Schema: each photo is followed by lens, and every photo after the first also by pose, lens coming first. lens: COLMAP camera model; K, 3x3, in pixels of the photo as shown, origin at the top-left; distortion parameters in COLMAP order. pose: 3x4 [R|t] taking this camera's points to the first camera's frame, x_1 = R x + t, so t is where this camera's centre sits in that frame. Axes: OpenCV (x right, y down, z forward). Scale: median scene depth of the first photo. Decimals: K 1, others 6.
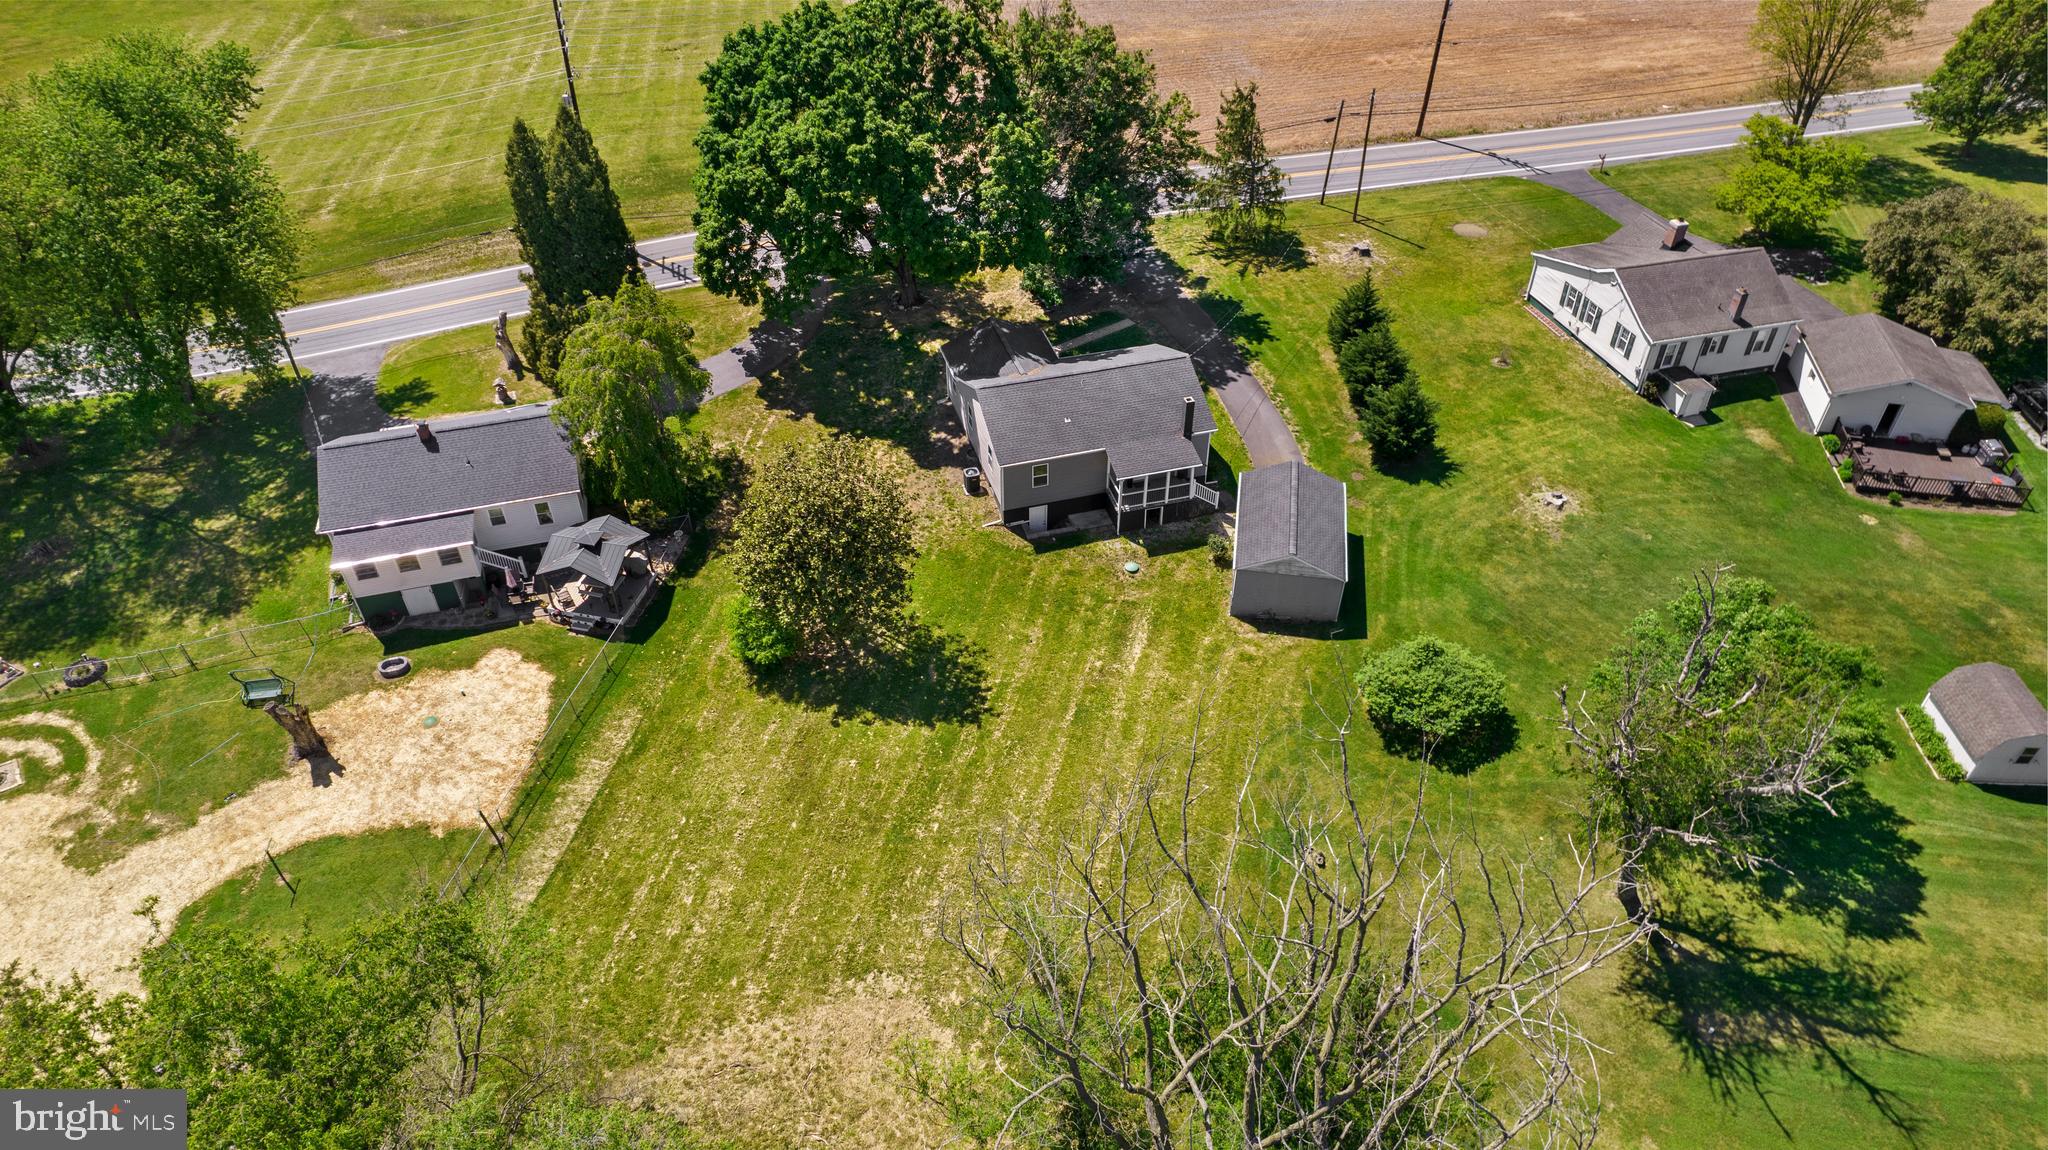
lens RADIAL K [[1291.7, 0, 1025.0], [0, 1291.7, 567.5], [0, 0, 1]] dist [-0.045940, 0.017350]
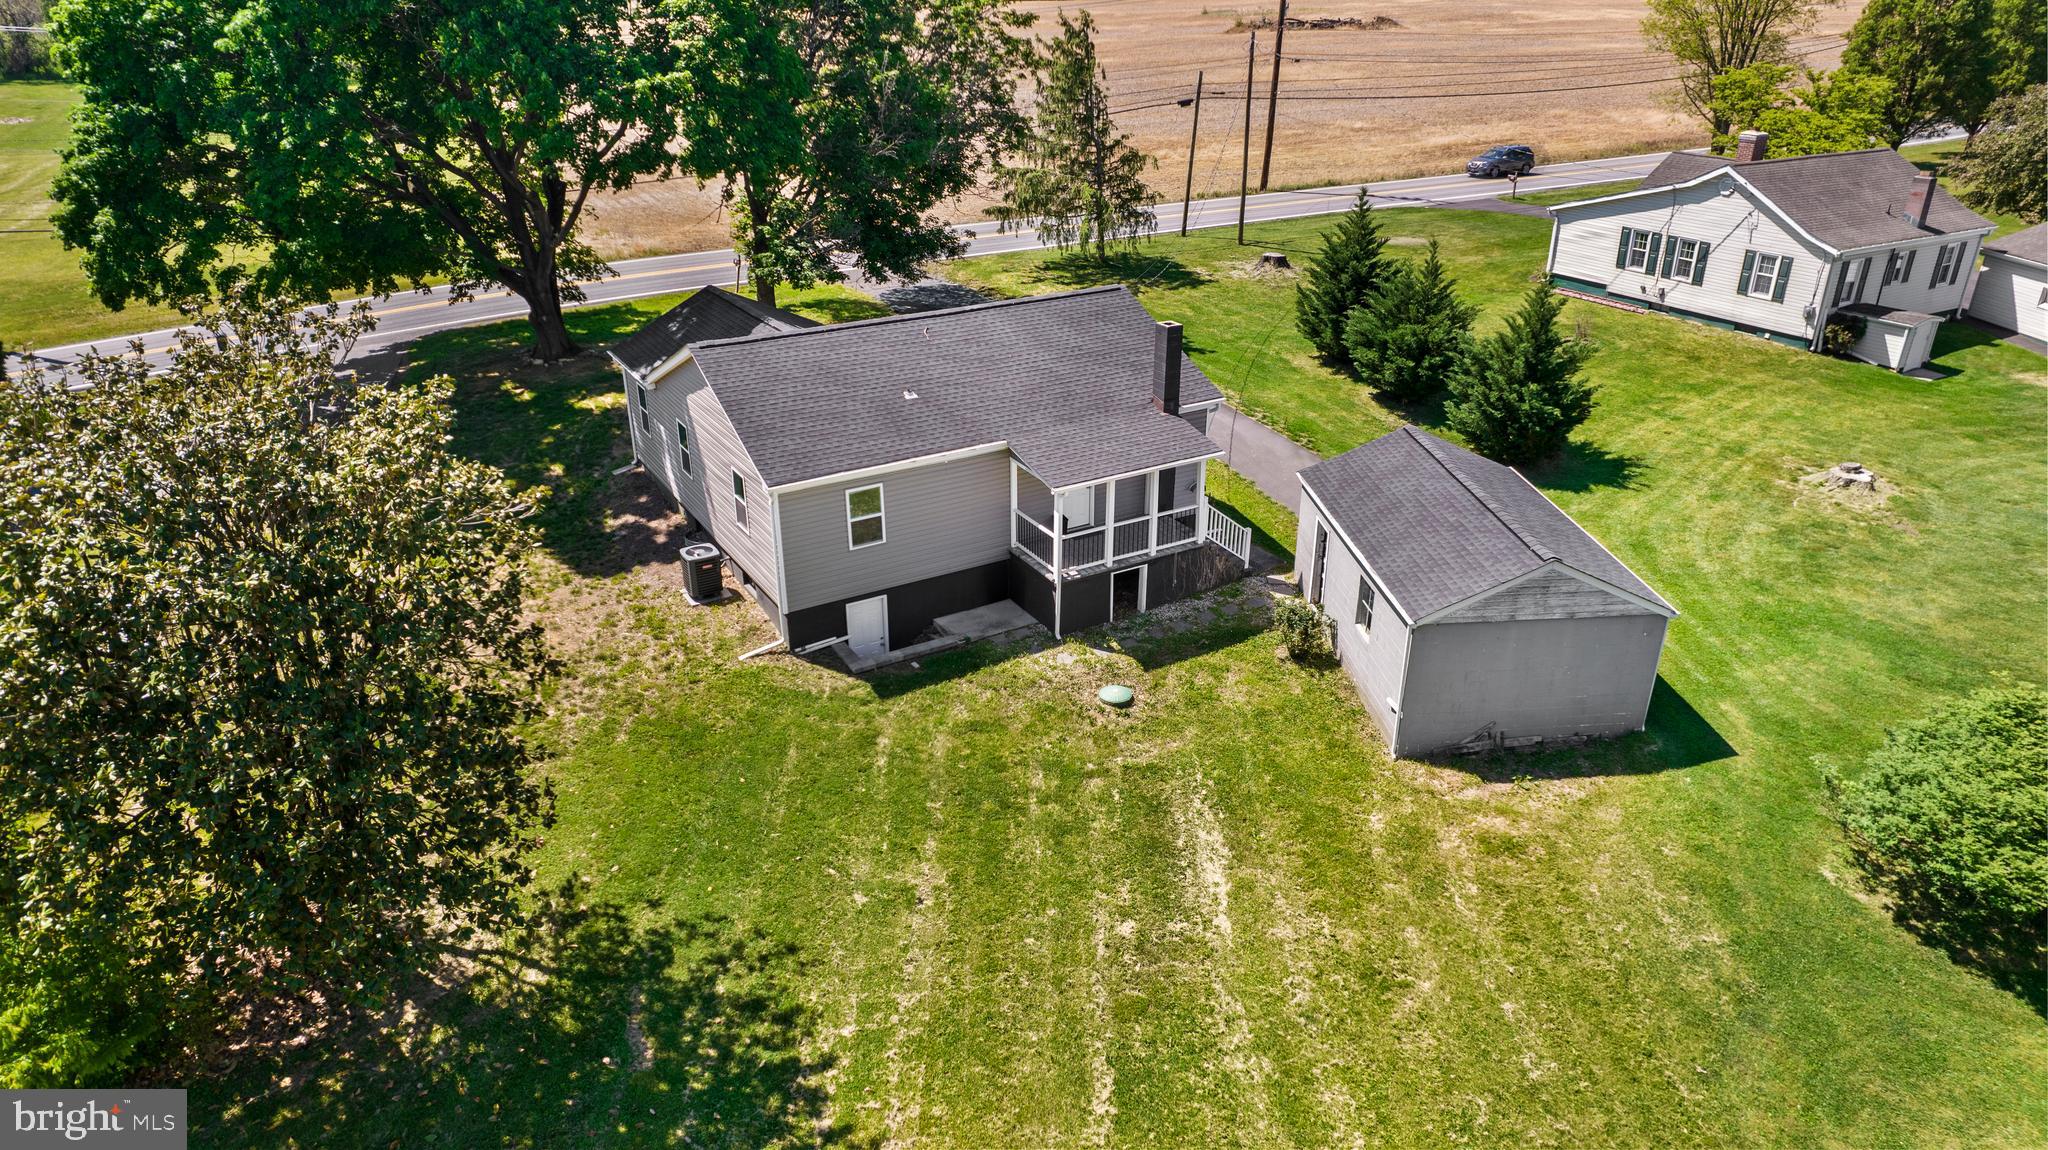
lens RADIAL K [[1291.7, 0, 1023.1], [0, 1291.7, 580.5], [0, 0, 1]] dist [-0.045940, 0.017350]
pose [[0.969245, -0.104655, 0.222735, -0.034783], [0.156481, 0.960630, -0.229573, 0.054357], [-0.189940, 0.257367, 0.947462, 0.593978]]
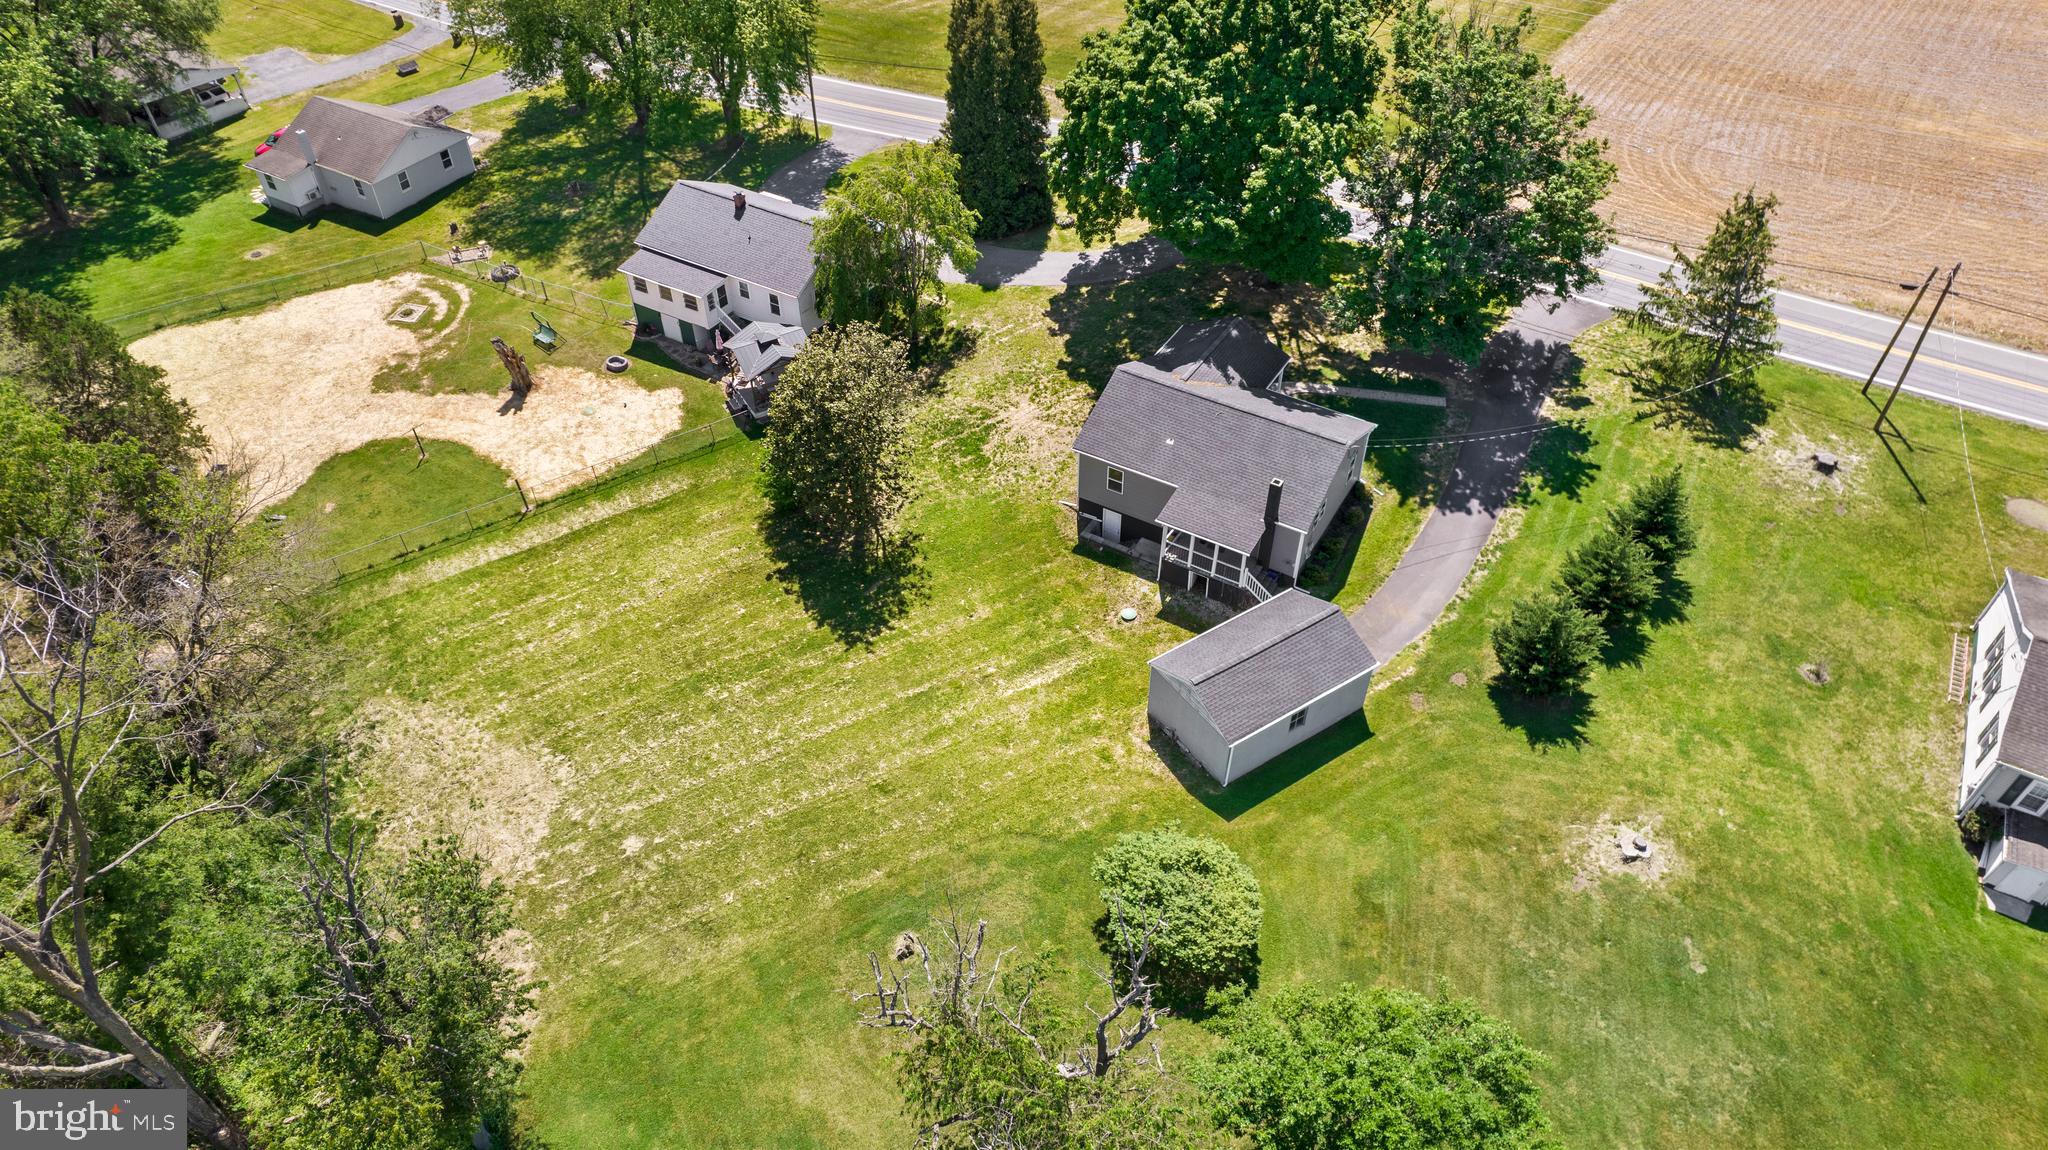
lens RADIAL K [[1291.7, 0, 1028.2], [0, 1291.7, 571.8], [0, 0, 1]] dist [-0.045940, 0.017350]
pose [[0.683353, 0.500356, -0.531670, 0.491493], [-0.467546, 0.859225, 0.207684, -0.177229], [0.560740, 0.106659, 0.821093, 0.216343]]
